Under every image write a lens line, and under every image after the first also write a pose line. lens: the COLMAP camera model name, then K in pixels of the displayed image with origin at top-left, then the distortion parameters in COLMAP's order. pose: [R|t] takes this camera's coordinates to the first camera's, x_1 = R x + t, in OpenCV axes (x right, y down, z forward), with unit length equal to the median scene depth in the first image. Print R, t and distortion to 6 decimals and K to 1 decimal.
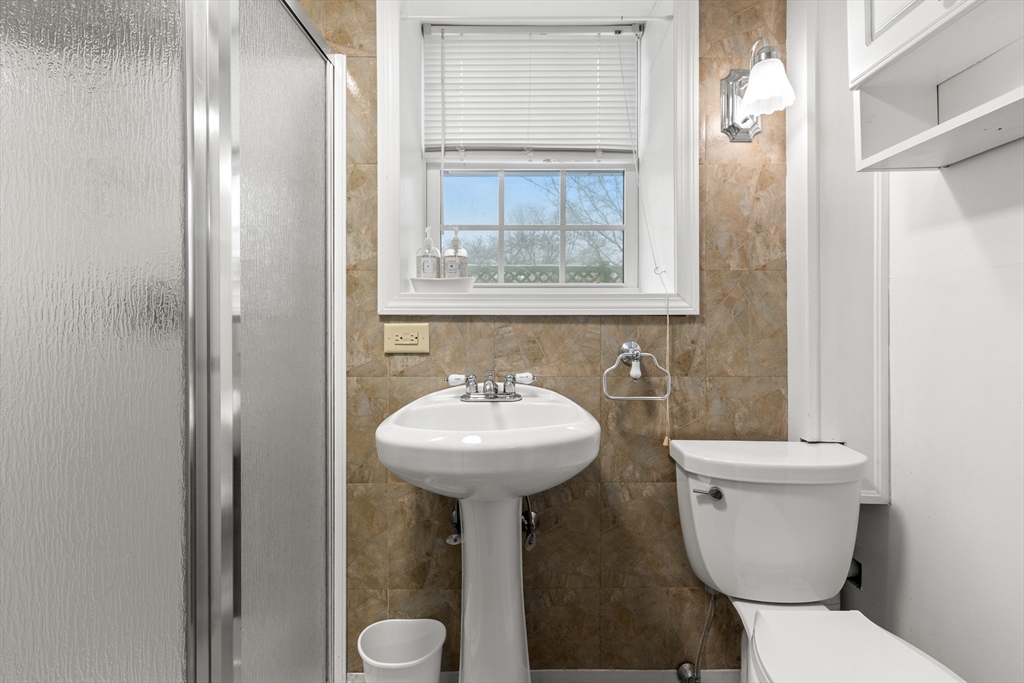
lens RADIAL K [[481.6, 0, 519.2], [0, 481.6, 317.6], [0, 0, 1]] dist [0.010493, -0.000146]
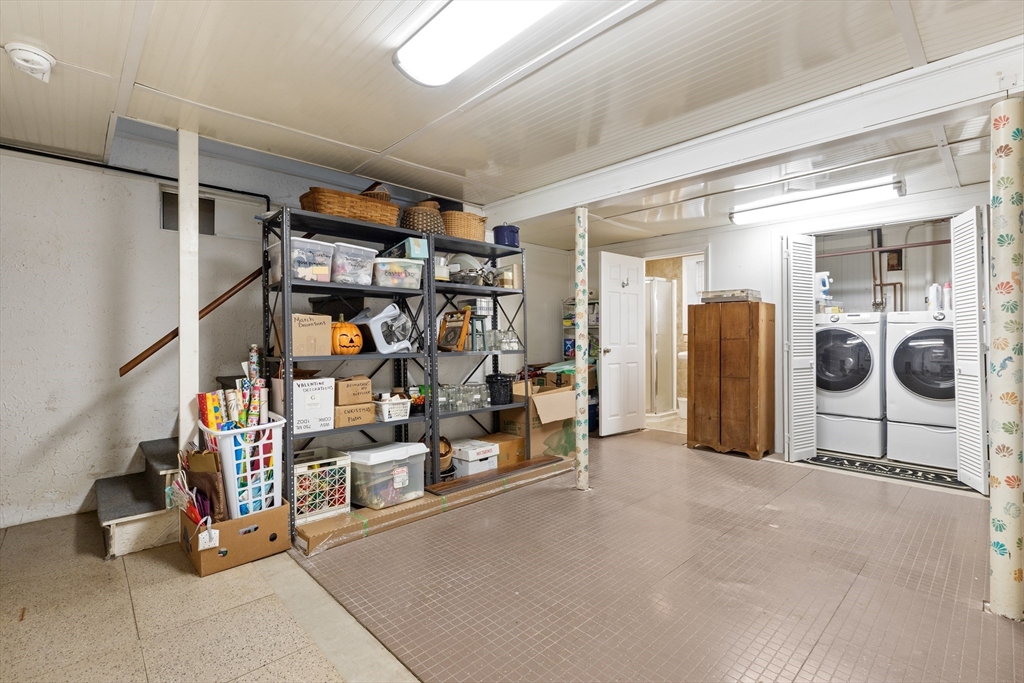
lens RADIAL K [[481.6, 0, 516.5], [0, 481.6, 335.9], [0, 0, 1]] dist [0.010493, -0.000146]
pose [[0.661727, -0.002003, -0.749742, 2.165575], [0.010845, 0.999917, 0.006900, -0.034039], [0.749666, -0.012697, 0.661694, -3.340533]]
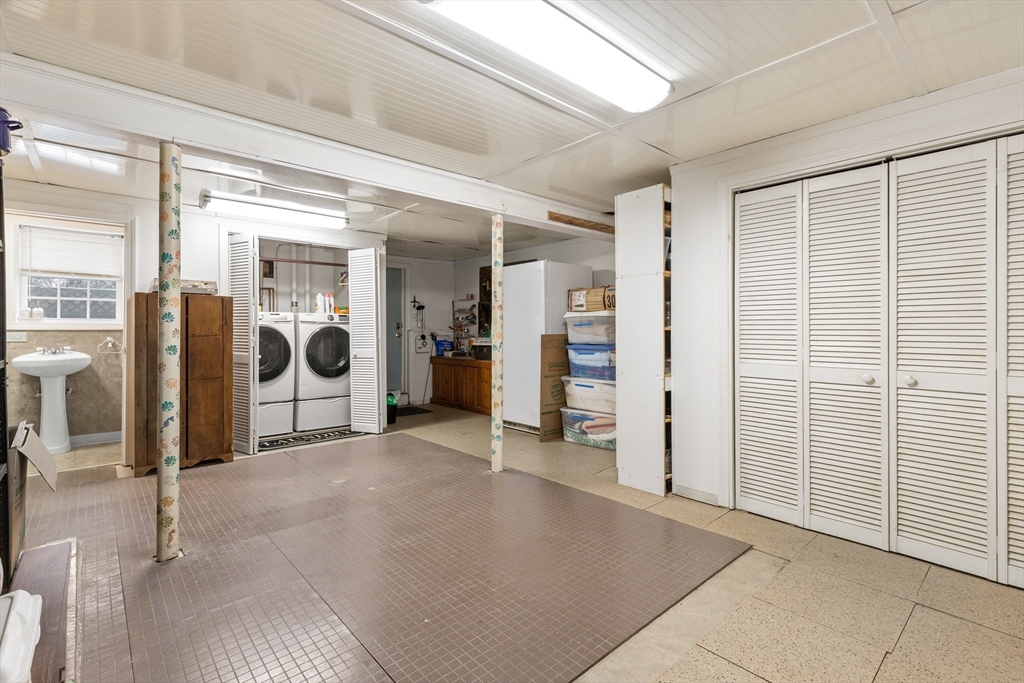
lens RADIAL K [[481.6, 0, 514.9], [0, 481.6, 321.9], [0, 0, 1]] dist [0.010493, -0.000146]
pose [[0.757884, 0.007016, 0.652351, 0.160692], [-0.002238, 0.999964, -0.008155, -0.039011], [-0.652385, 0.004721, 0.757873, -3.550784]]
